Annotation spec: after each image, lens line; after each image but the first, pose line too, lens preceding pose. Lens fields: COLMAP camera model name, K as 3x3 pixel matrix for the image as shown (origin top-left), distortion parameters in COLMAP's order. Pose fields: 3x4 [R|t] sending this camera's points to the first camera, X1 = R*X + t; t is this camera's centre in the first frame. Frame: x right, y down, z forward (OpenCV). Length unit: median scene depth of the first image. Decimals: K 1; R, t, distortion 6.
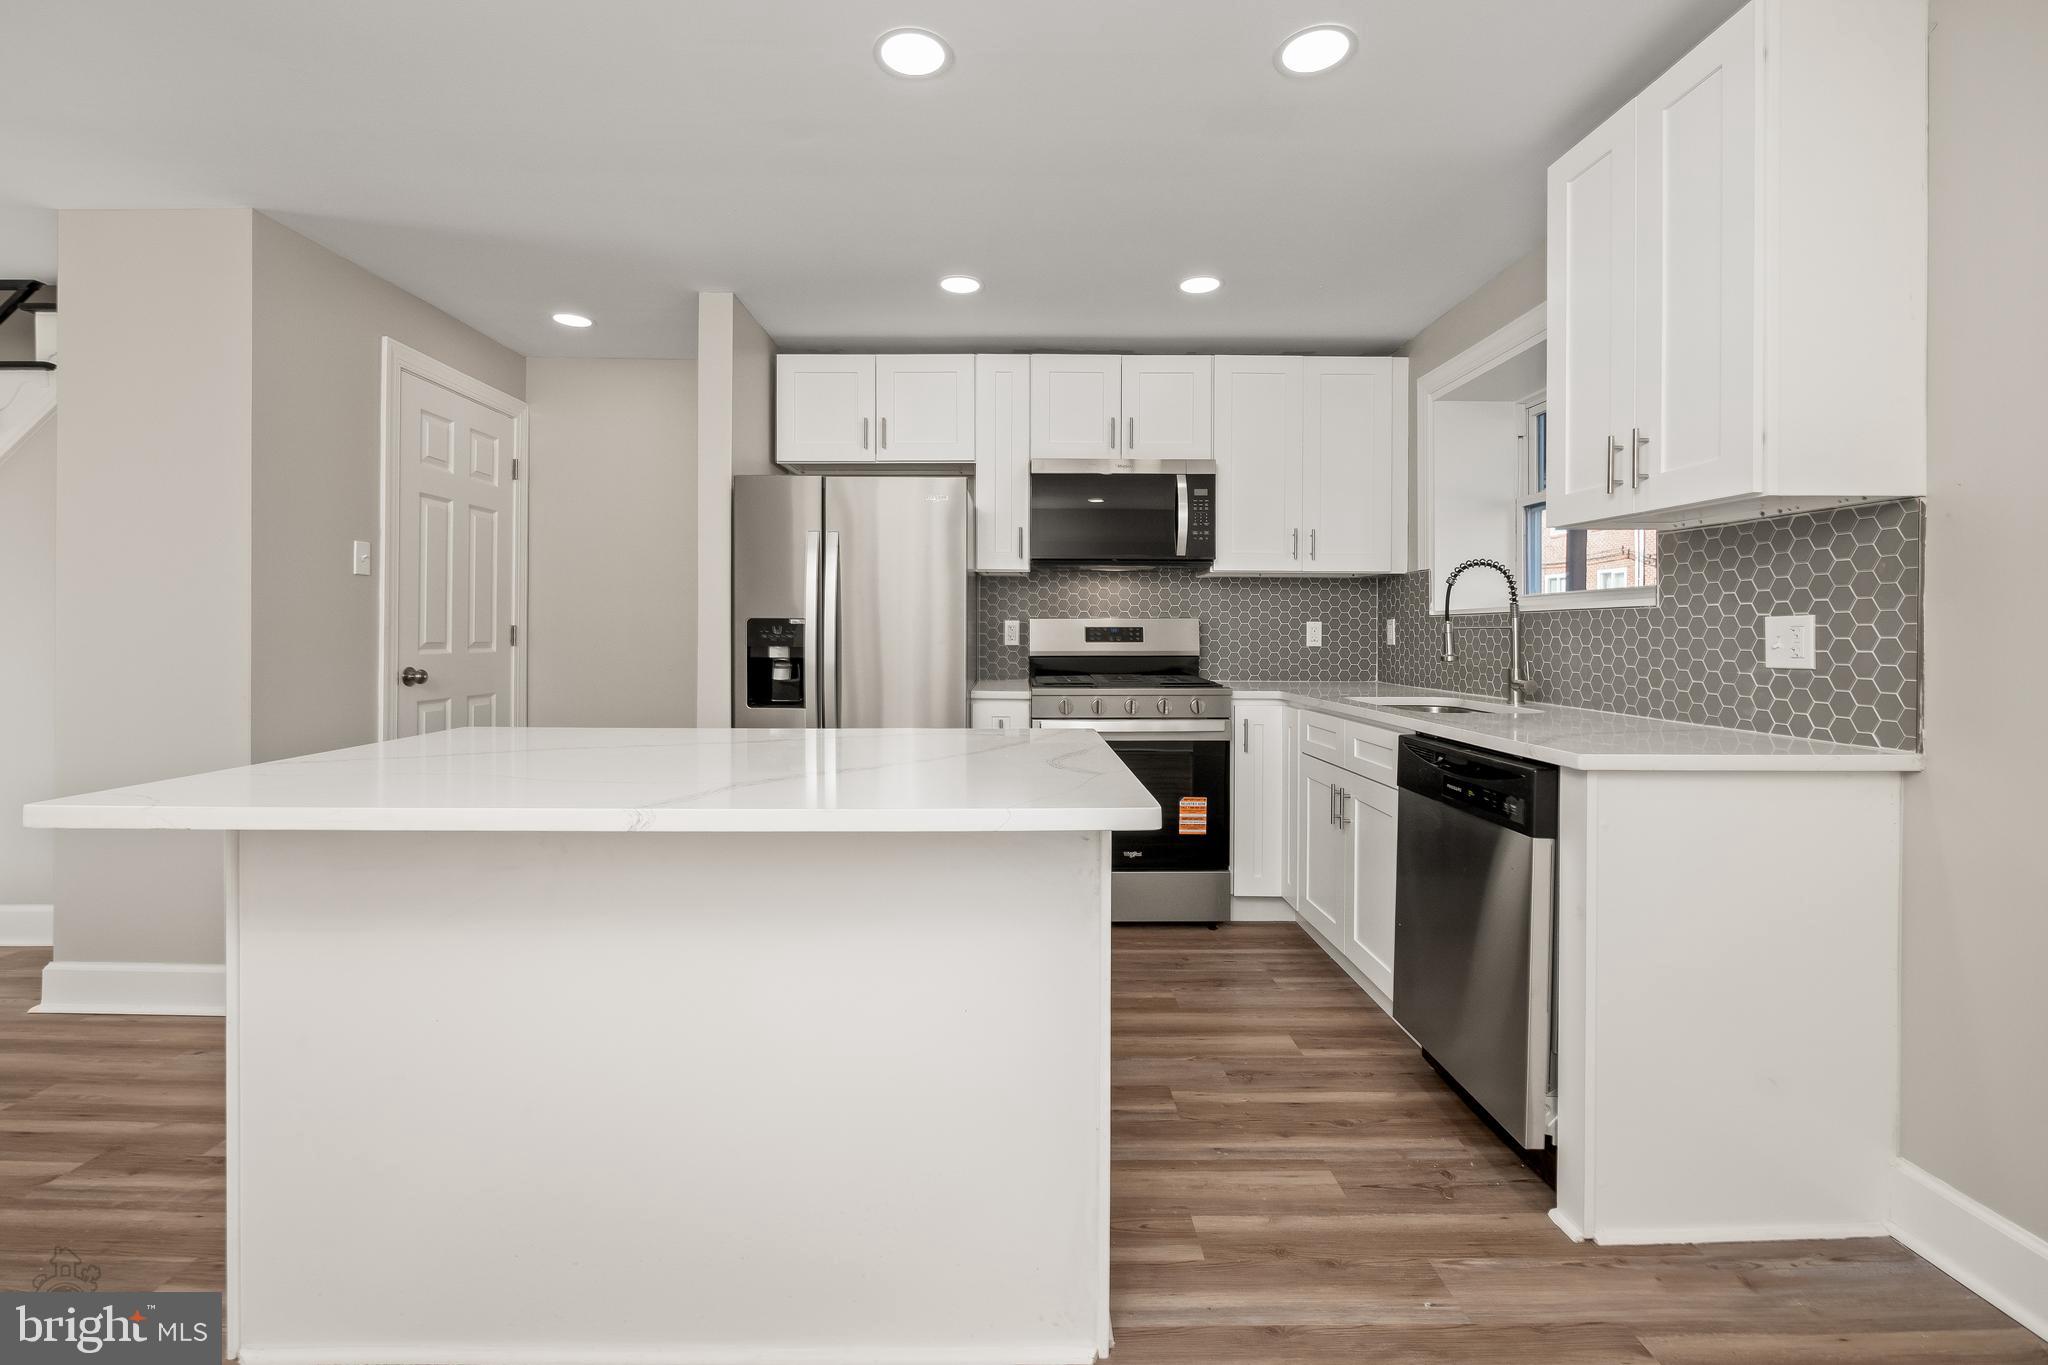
lens RADIAL K [[861.0, 0, 1014.1], [0, 861.0, 634.2], [0, 0, 1]] dist [-0.007914, 0.001093]
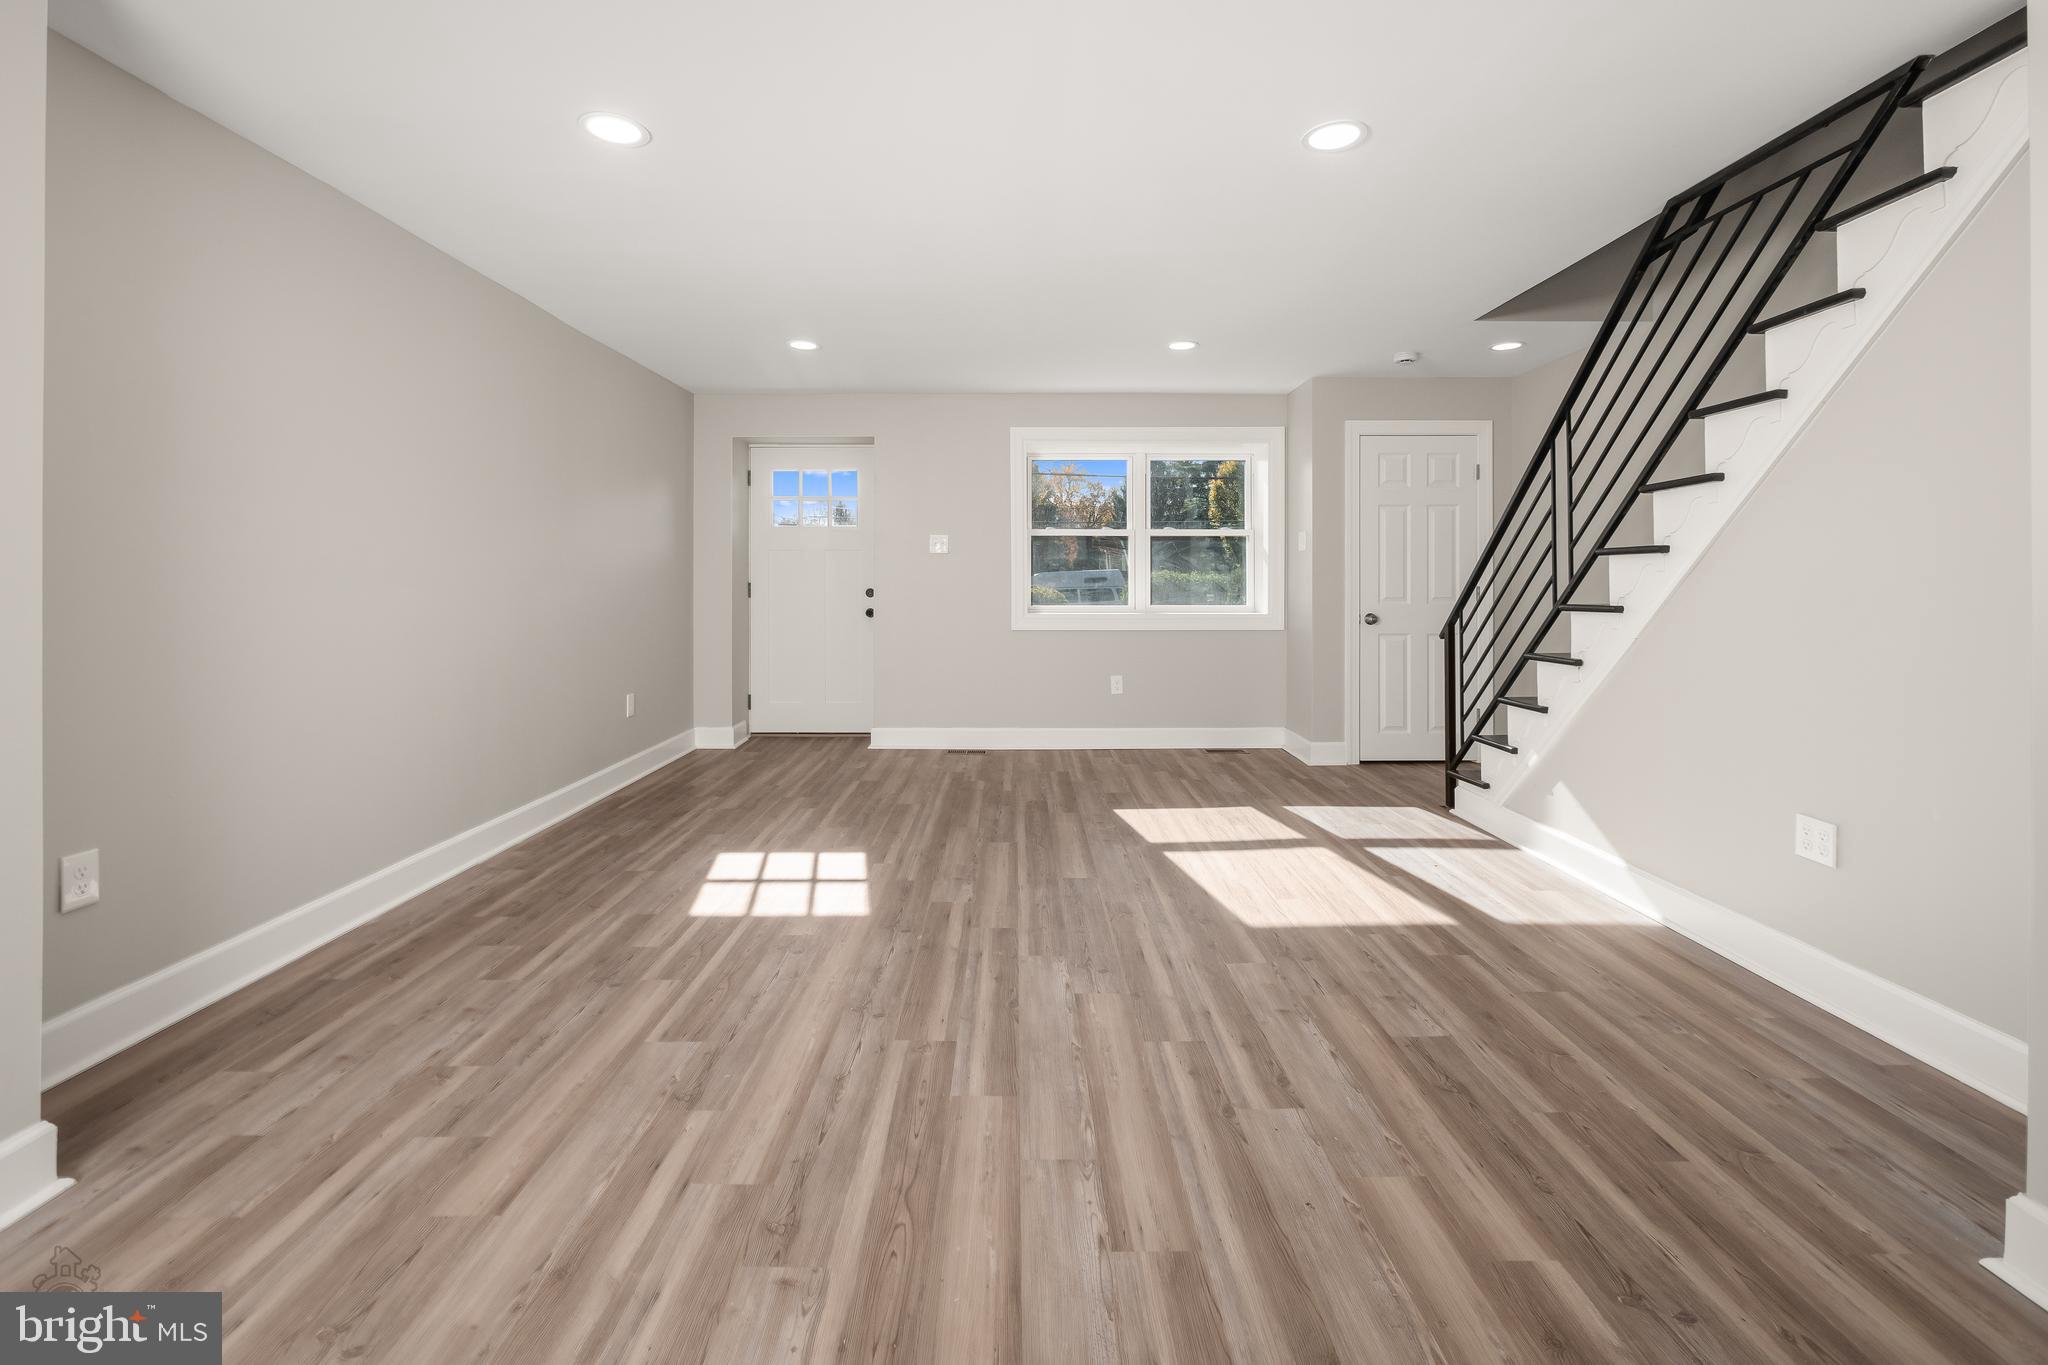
lens RADIAL K [[861.0, 0, 1042.0], [0, 861.0, 593.4], [0, 0, 1]] dist [-0.007914, 0.001093]
pose [[0.022256, 0.006984, -0.999728, -0.453959], [-0.000792, 0.999975, 0.006968, -0.000092], [0.999752, 0.000637, 0.022261, 0.275347]]
